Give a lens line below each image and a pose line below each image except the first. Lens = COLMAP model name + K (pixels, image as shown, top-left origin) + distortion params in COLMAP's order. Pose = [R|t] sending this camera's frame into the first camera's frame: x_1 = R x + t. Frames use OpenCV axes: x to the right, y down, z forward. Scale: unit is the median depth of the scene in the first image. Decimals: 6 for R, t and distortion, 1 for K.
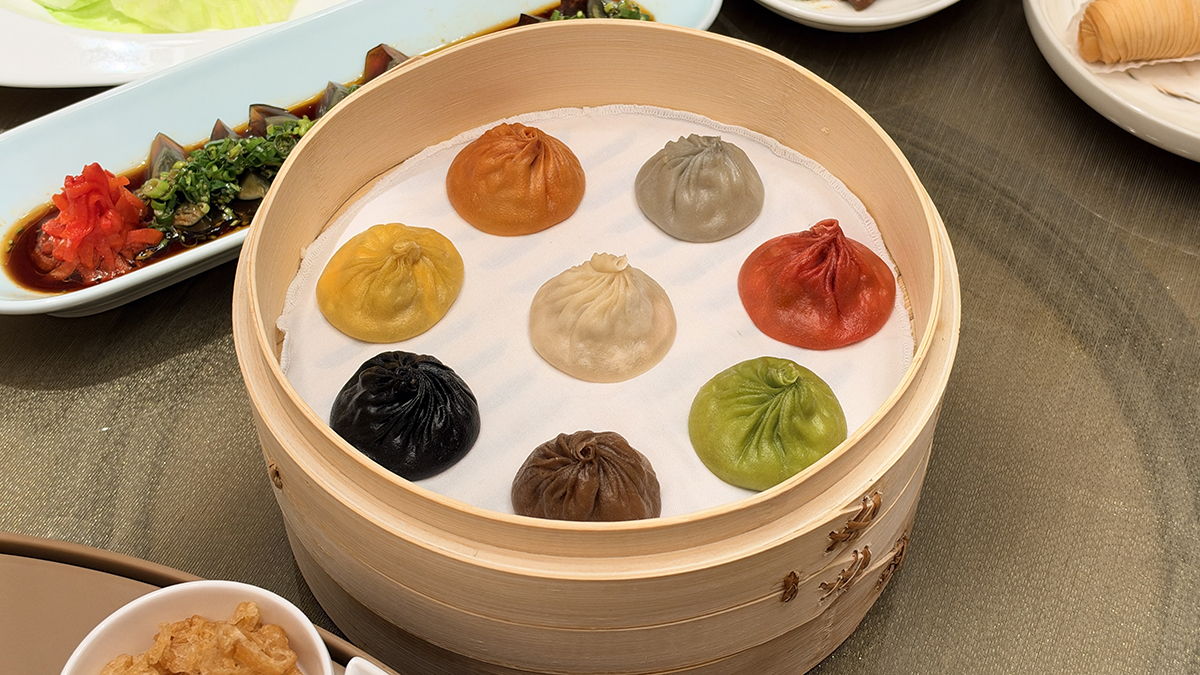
lens RADIAL K [[1689.0, 0, 600.0], [0, 1689.0, 337.3], [0, 0, 1]] dist [0.123193, 0.000000]
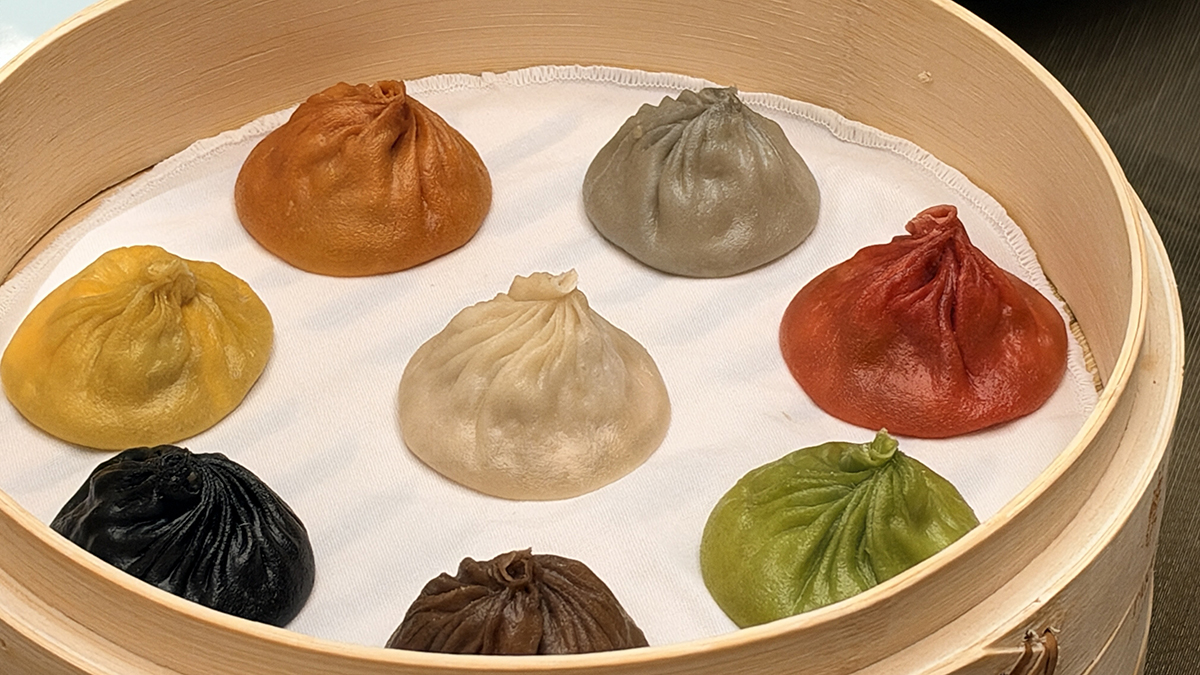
lens RADIAL K [[3625.8, 0, 599.7], [0, 3625.8, 337.5], [0, 0, 1]] dist [0.094116, 0.000000]
pose [[0.998897, -0.025175, 0.039624, -0.023218], [0.032419, 0.980393, -0.194366, 0.199330], [-0.033954, 0.195437, 0.980128, -0.146237]]
